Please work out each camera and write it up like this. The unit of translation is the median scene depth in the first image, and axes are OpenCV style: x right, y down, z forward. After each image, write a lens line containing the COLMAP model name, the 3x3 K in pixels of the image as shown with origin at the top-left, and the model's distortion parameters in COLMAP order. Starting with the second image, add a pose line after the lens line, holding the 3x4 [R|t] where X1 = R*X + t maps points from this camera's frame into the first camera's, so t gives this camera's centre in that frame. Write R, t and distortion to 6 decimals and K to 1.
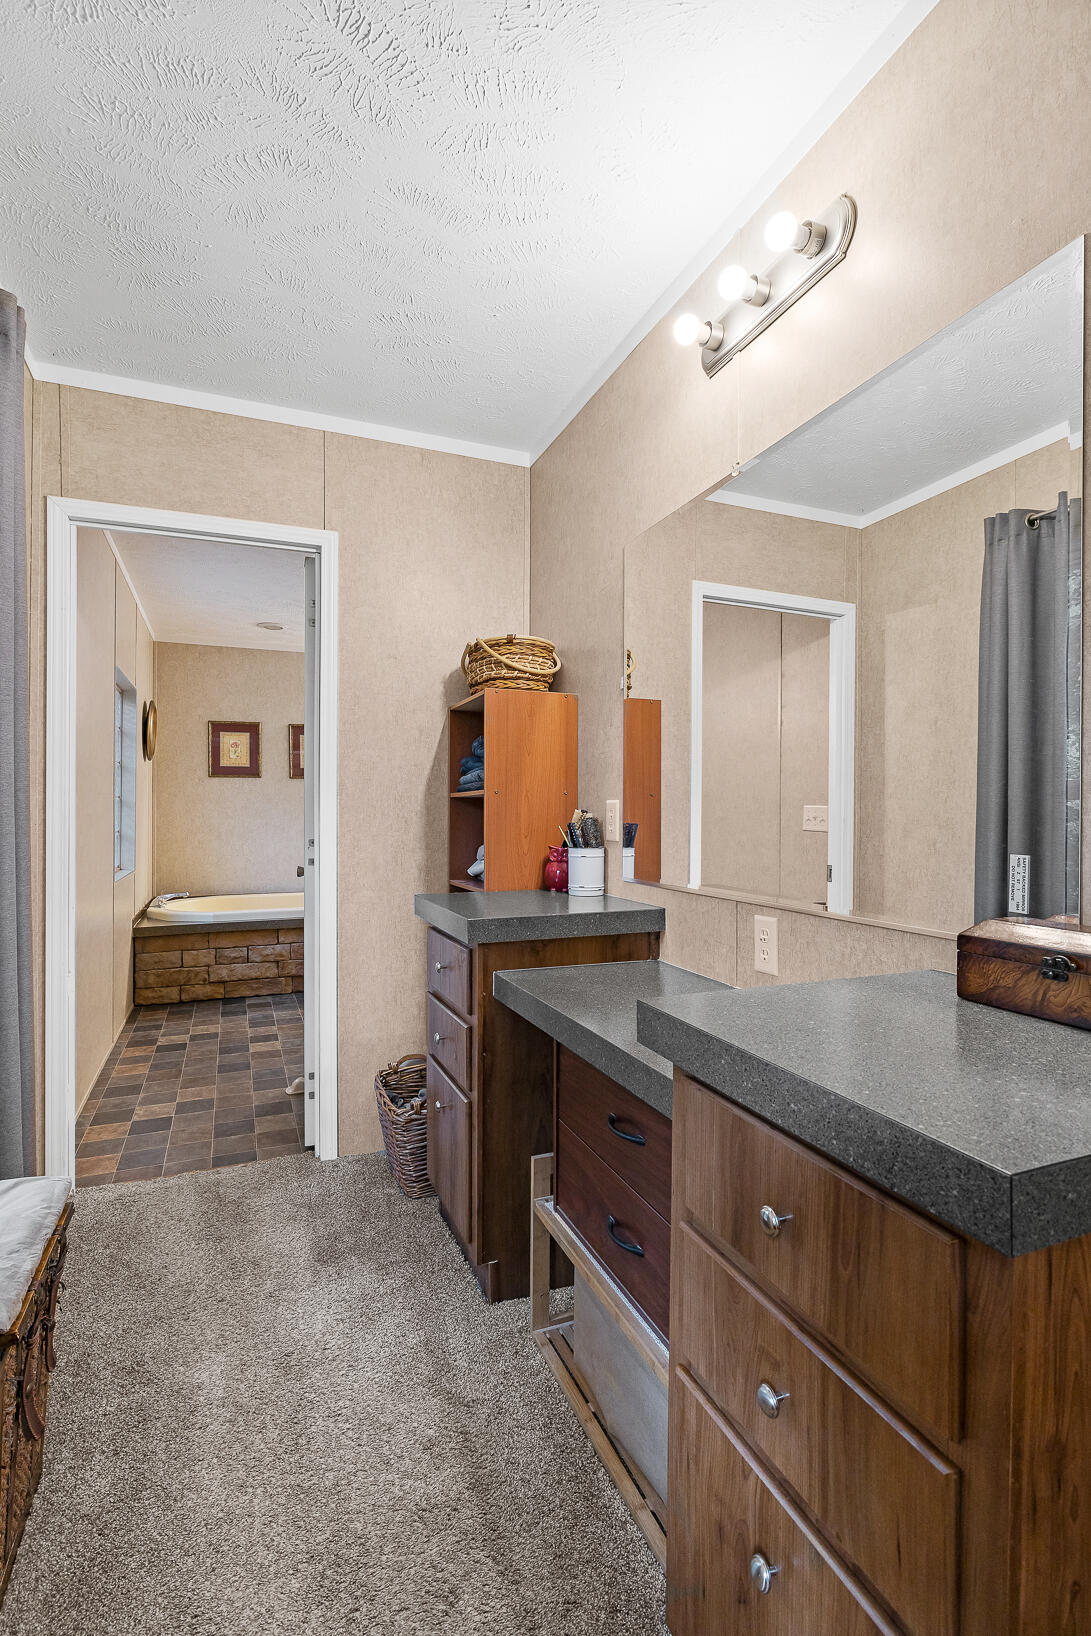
lens RADIAL K [[791.9, 0, 561.4], [0, 791.9, 816.4], [0, 0, 1]] dist [-0.006240, 0.001719]
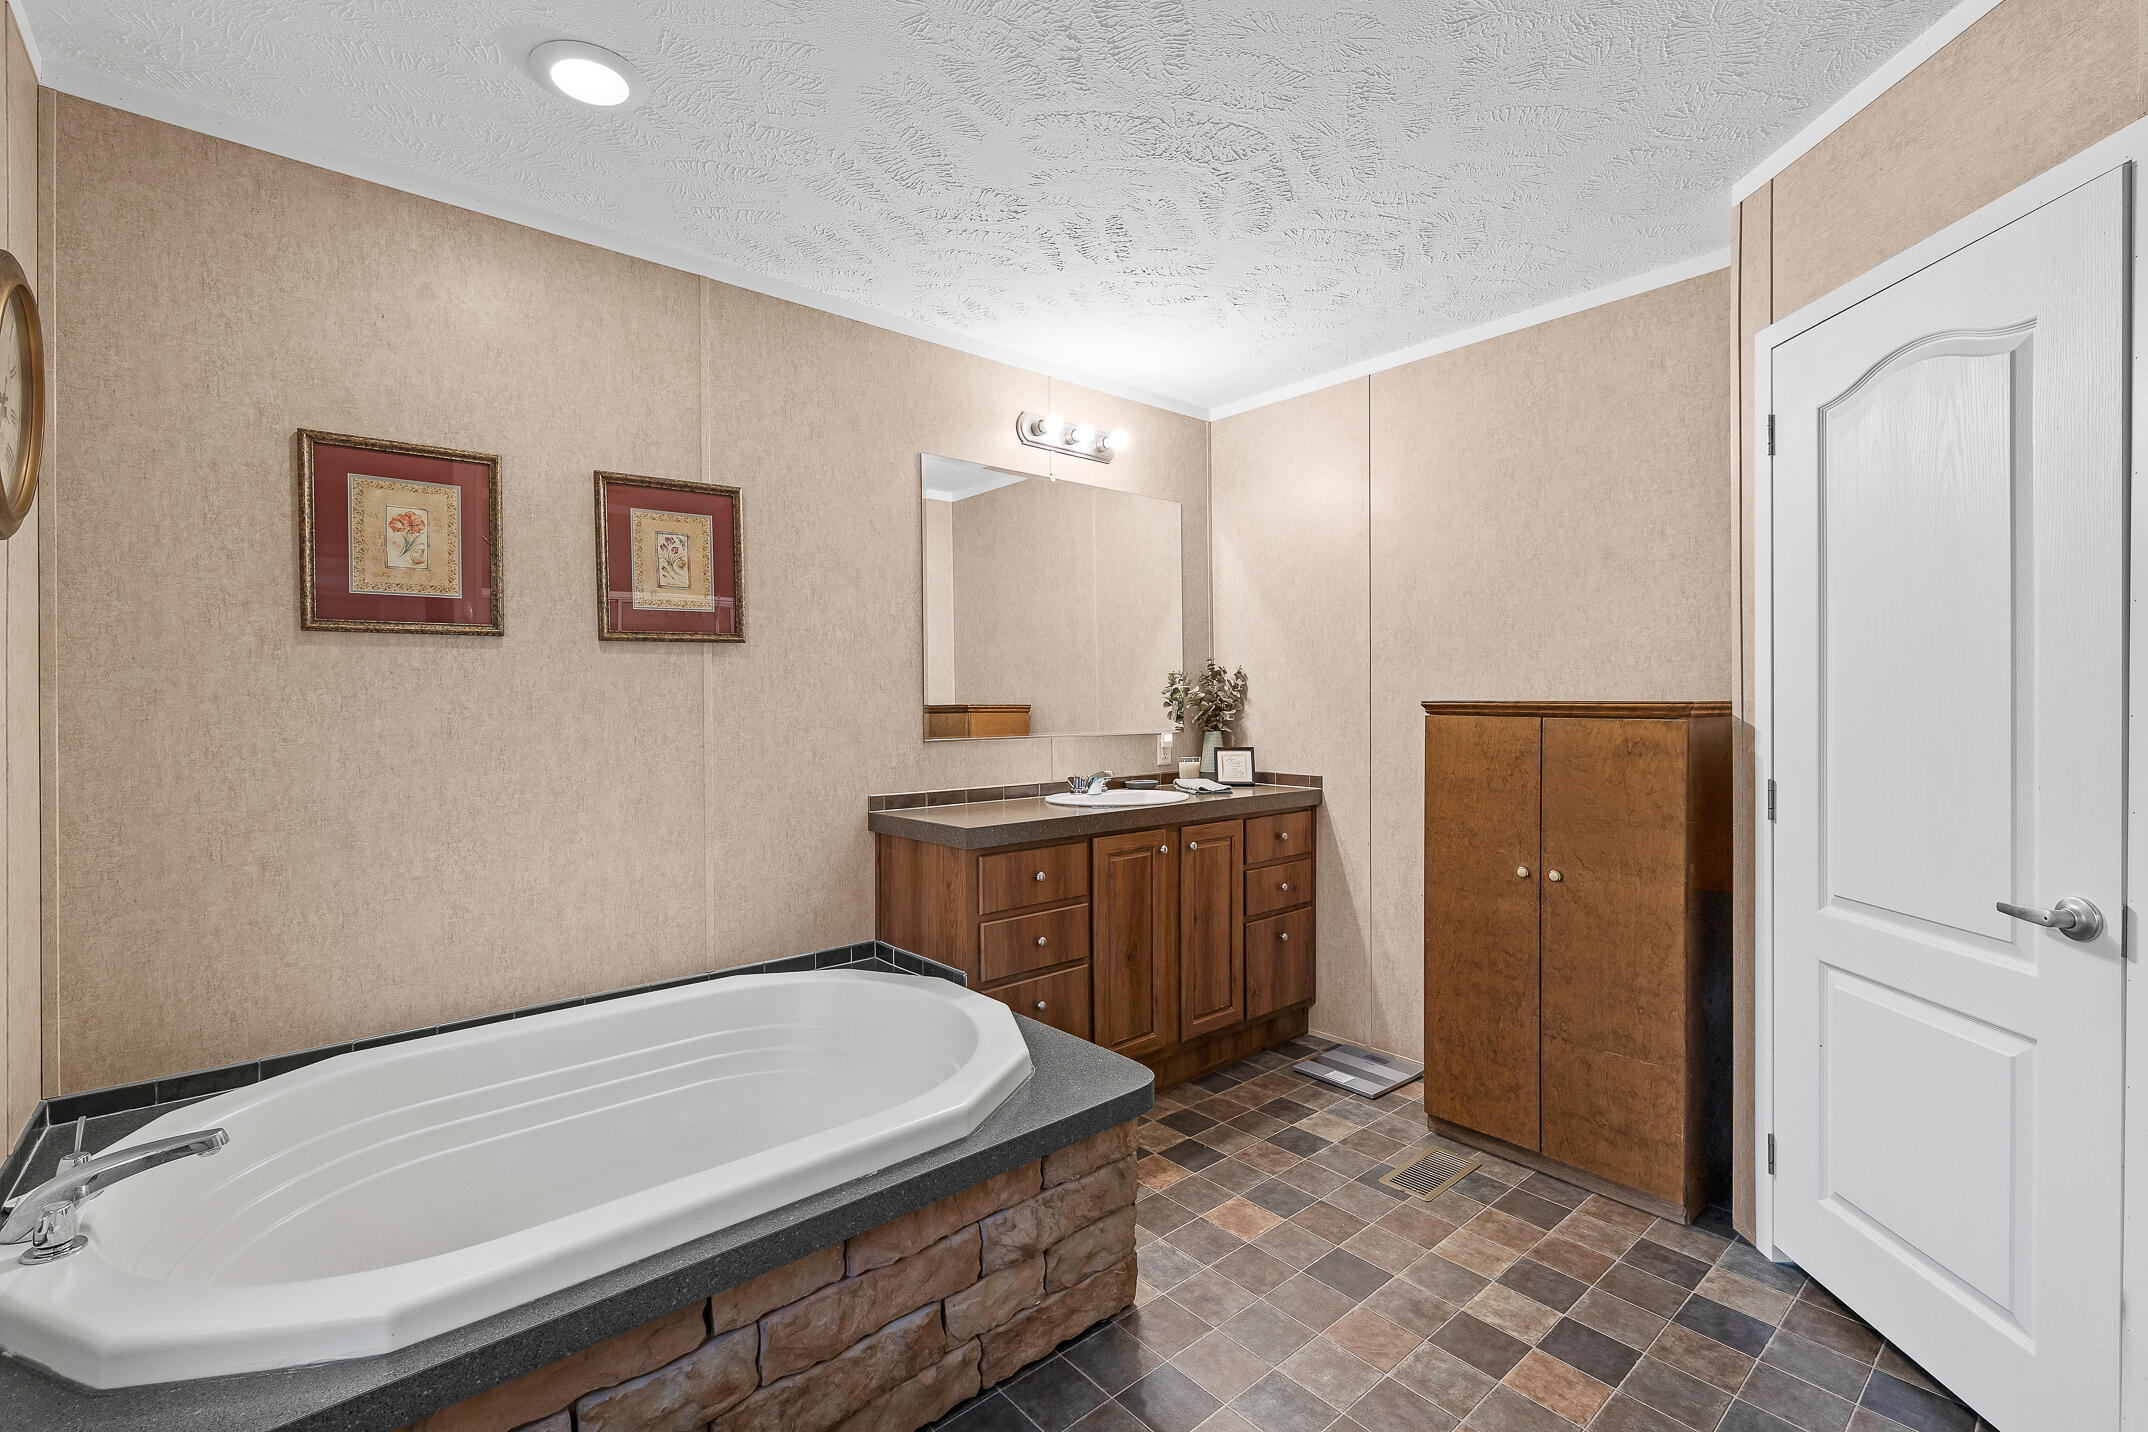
lens RADIAL K [[926.6, 0, 1063.8], [0, 926.6, 710.1], [0, 0, 1]] dist [0.010618, -0.001781]
pose [[0.951507, -0.006112, 0.307566, -0.361497], [0.006556, 0.999978, -0.000410, -0.023645], [-0.307557, 0.002406, 0.951527, 0.748964]]
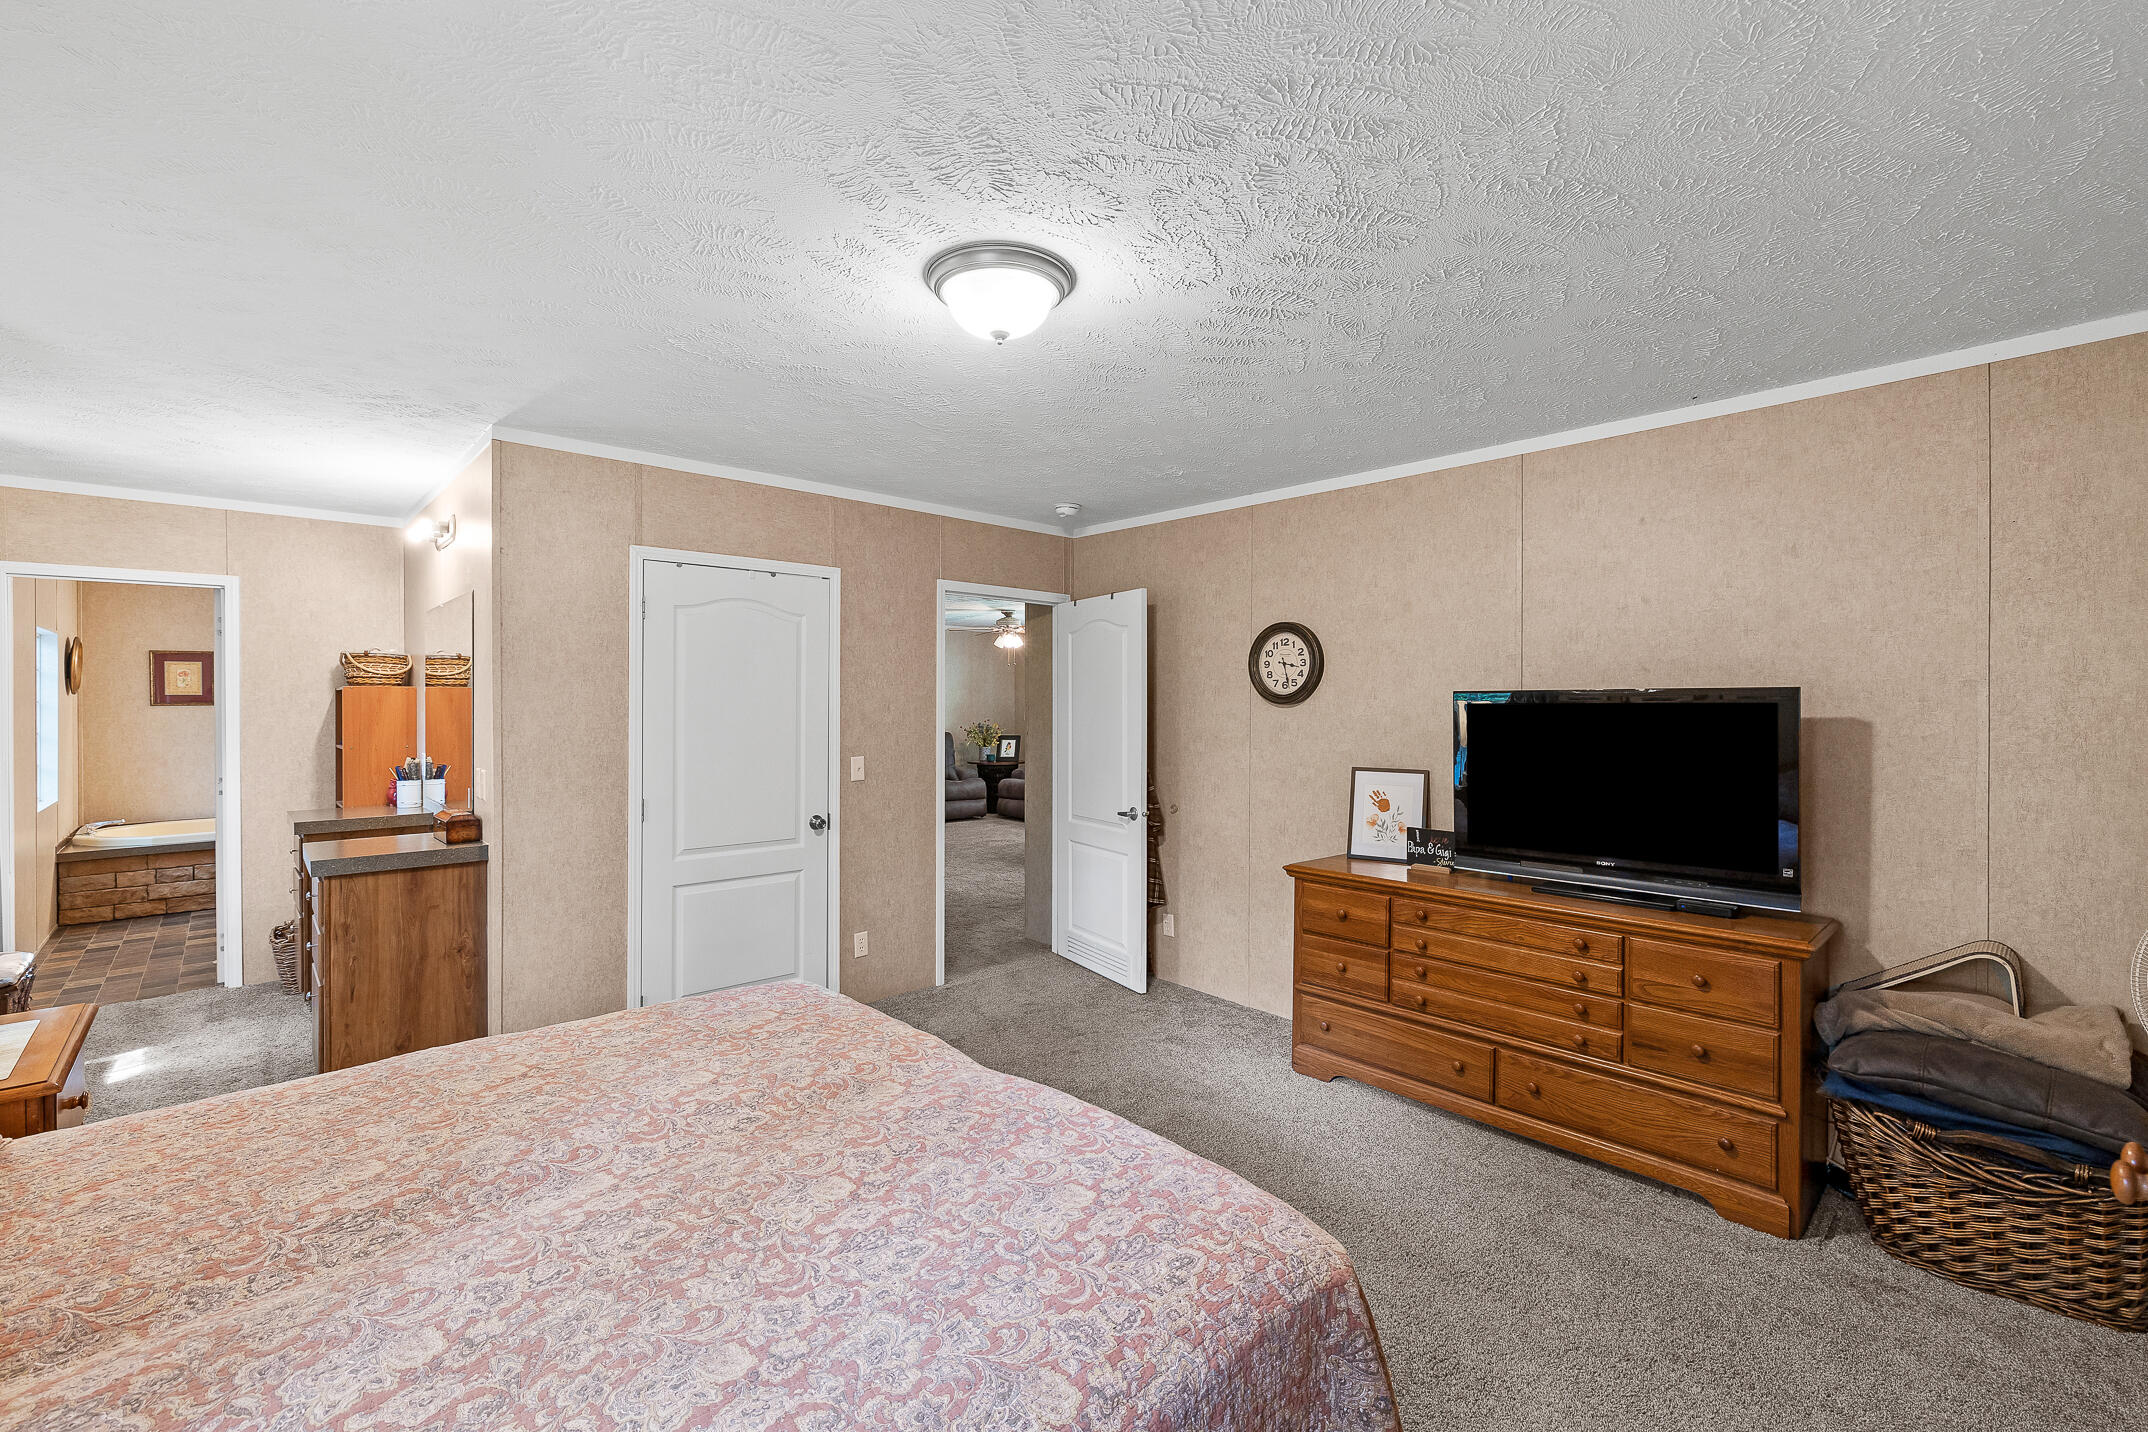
lens RADIAL K [[926.6, 0, 1070.4], [0, 926.6, 709.8], [0, 0, 1]] dist [0.010618, -0.001781]
pose [[0.942631, -0.007458, 0.333753, 0.334784], [0.005944, 0.999967, 0.005557, -0.054735], [-0.333783, -0.003254, 0.942644, -0.659207]]
